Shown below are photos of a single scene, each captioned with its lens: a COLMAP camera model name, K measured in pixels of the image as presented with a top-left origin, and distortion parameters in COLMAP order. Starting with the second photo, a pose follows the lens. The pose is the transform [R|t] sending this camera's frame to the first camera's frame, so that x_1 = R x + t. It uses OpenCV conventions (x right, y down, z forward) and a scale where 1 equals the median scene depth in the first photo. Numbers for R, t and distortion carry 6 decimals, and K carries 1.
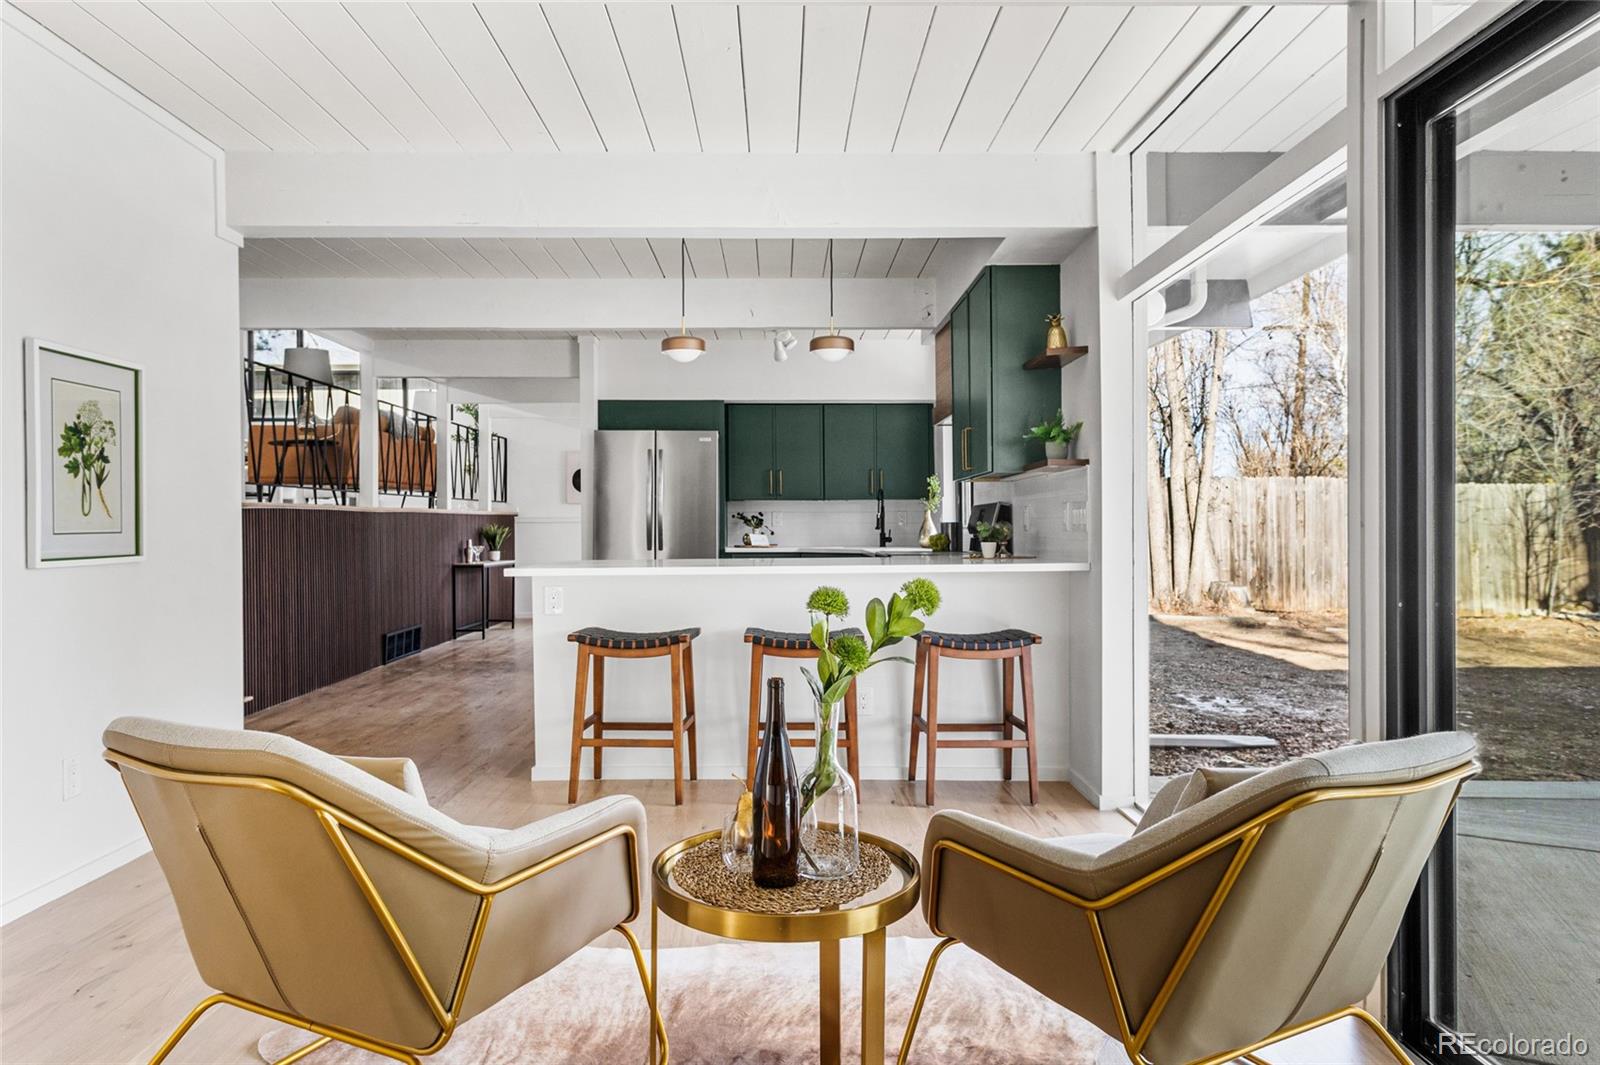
lens RADIAL K [[1058.1, 0, 791.1], [0, 1058.1, 530.3], [0, 0, 1]] dist [-0.002091, -0.000278]
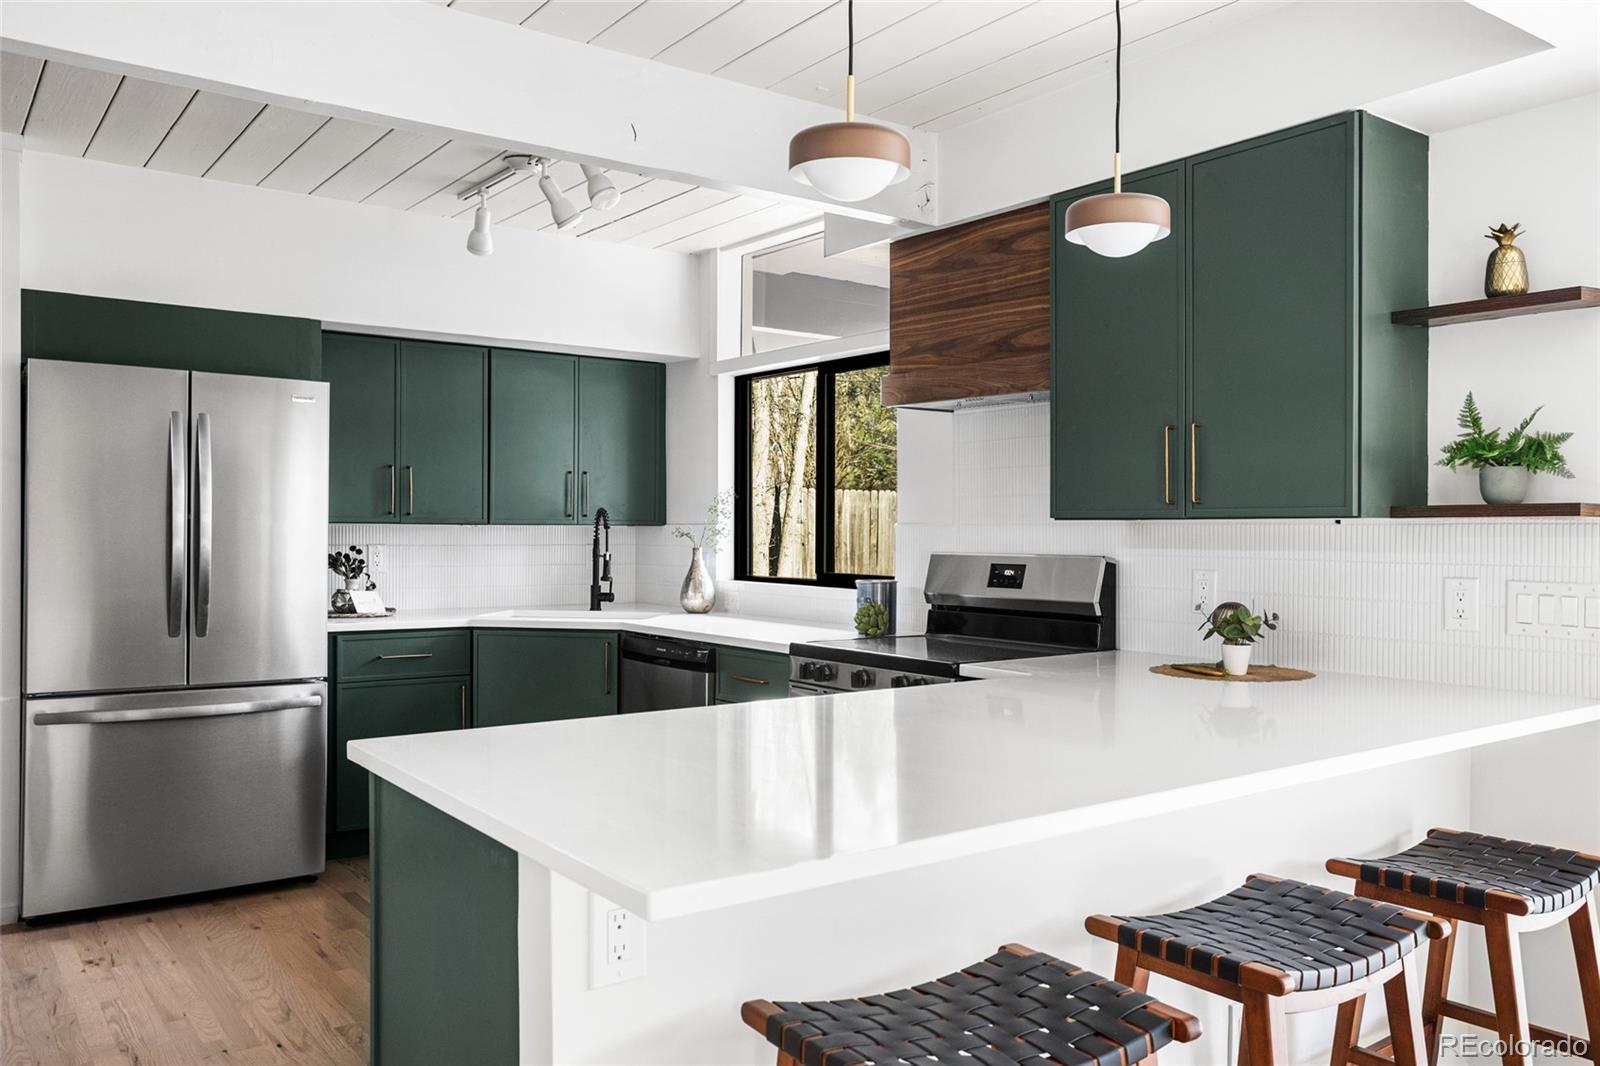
lens RADIAL K [[1277.2, 0, 824.5], [0, 1277.2, 498.1], [0, 0, 1]] dist [-0.060040, 0.064800]
pose [[0.801297, 0.024346, 0.597771, -0.221247], [-0.008419, 0.999532, -0.029424, -0.025150], [-0.598208, 0.018545, 0.801127, 0.385171]]
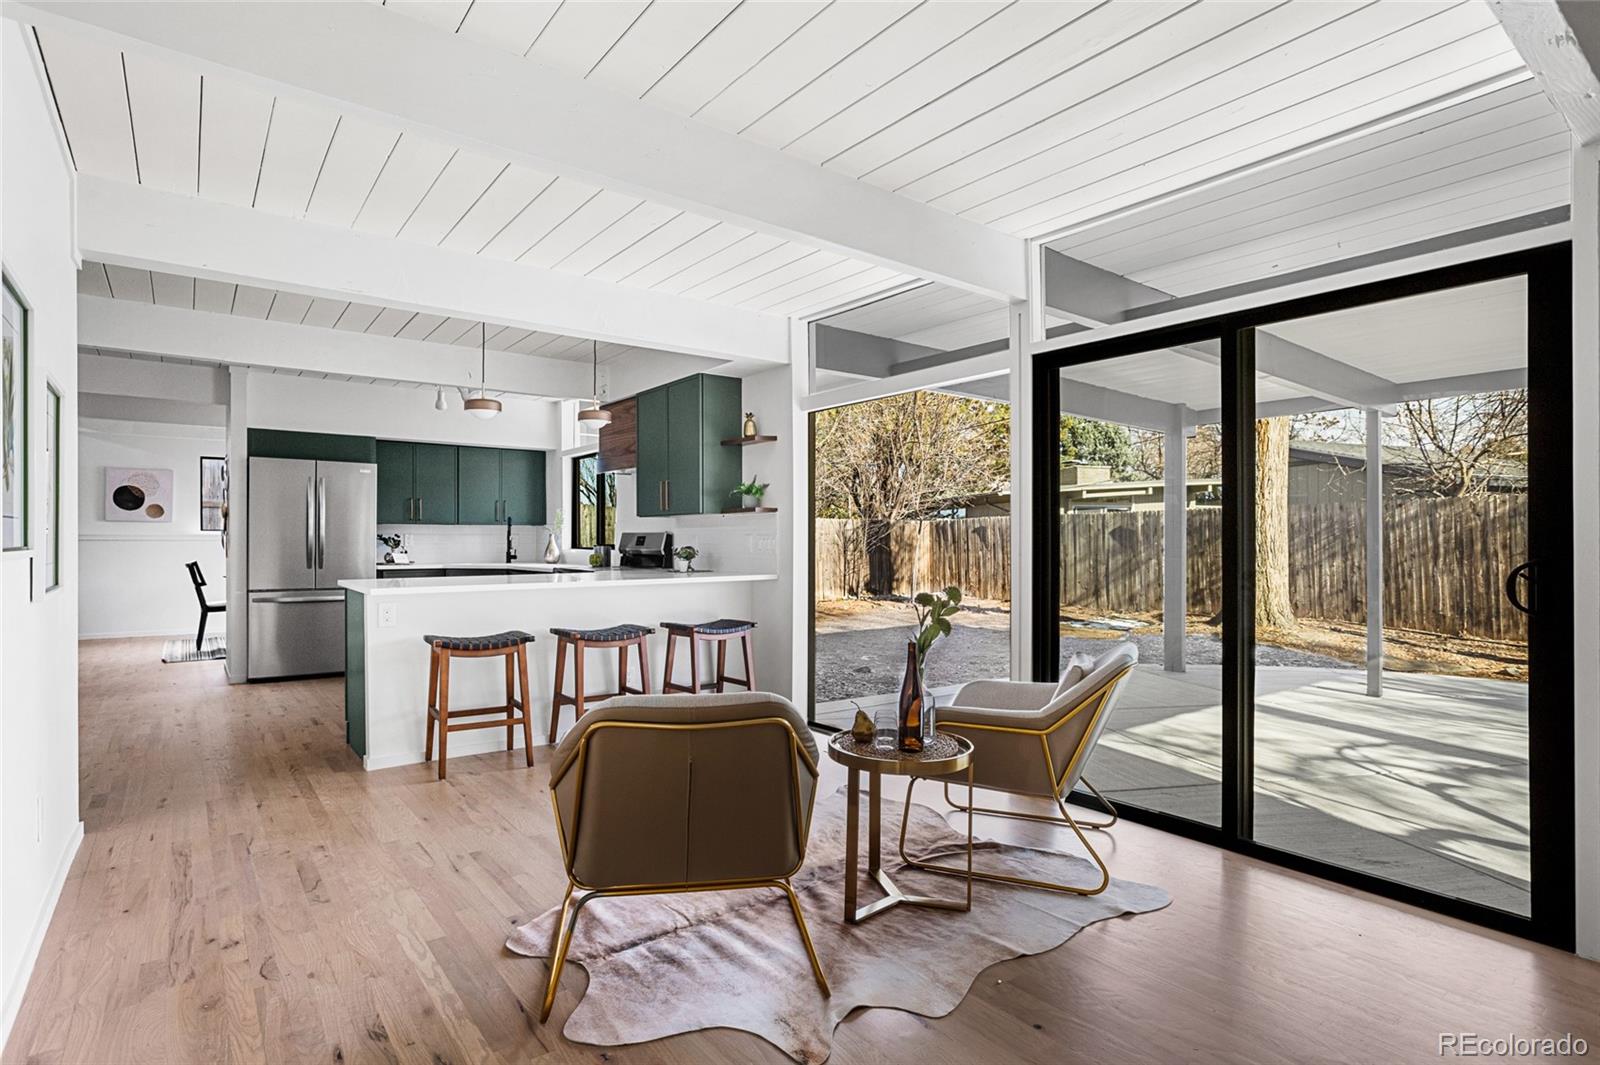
lens RADIAL K [[862.1, 0, 804.4], [0, 862.1, 512.6], [0, 0, 1]] dist [-0.015959, 0.004698]
pose [[0.802338, 0.023336, 0.596414, -0.240592], [-0.001295, 0.999301, -0.037358, -0.006573], [-0.596869, 0.029202, 0.801807, -0.025113]]
